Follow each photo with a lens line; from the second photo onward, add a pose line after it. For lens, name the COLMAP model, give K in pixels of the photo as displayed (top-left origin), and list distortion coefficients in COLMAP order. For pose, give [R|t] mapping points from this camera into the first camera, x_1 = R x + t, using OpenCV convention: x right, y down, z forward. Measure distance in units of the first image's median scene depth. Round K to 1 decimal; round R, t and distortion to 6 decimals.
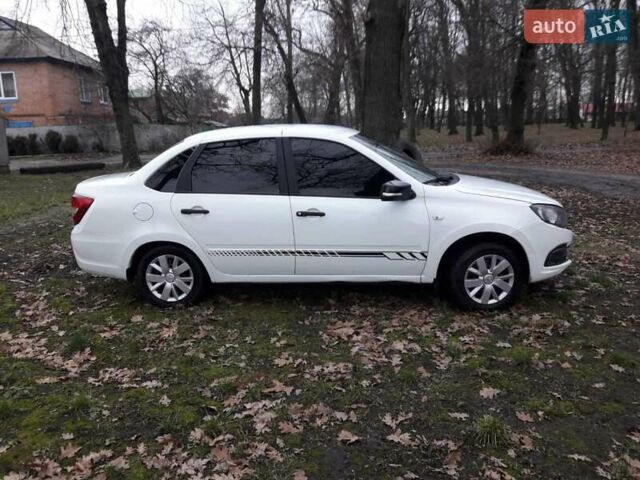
lens RADIAL K [[528.3, 0, 320.0], [0, 528.3, 240.0], [0, 0, 1]] dist [0.041939, -0.097677]
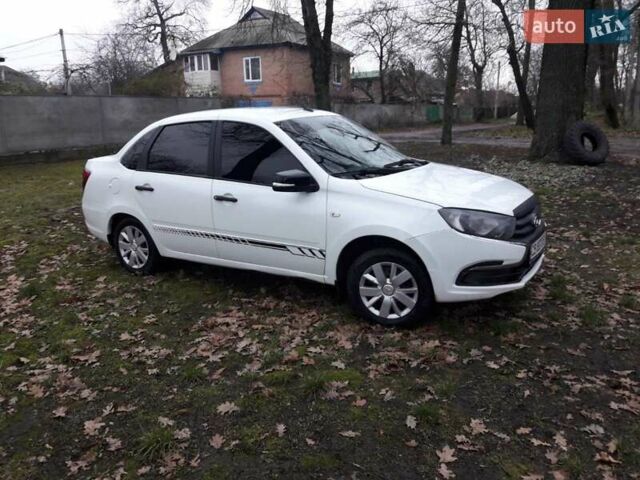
lens RADIAL K [[528.3, 0, 320.0], [0, 528.3, 240.0], [0, 0, 1]] dist [0.041939, -0.097677]
pose [[0.896029, 0.108630, -0.430502, 0.574145], [-0.091888, 0.993986, 0.059562, -0.048033], [0.434384, -0.013811, 0.900622, 0.174386]]
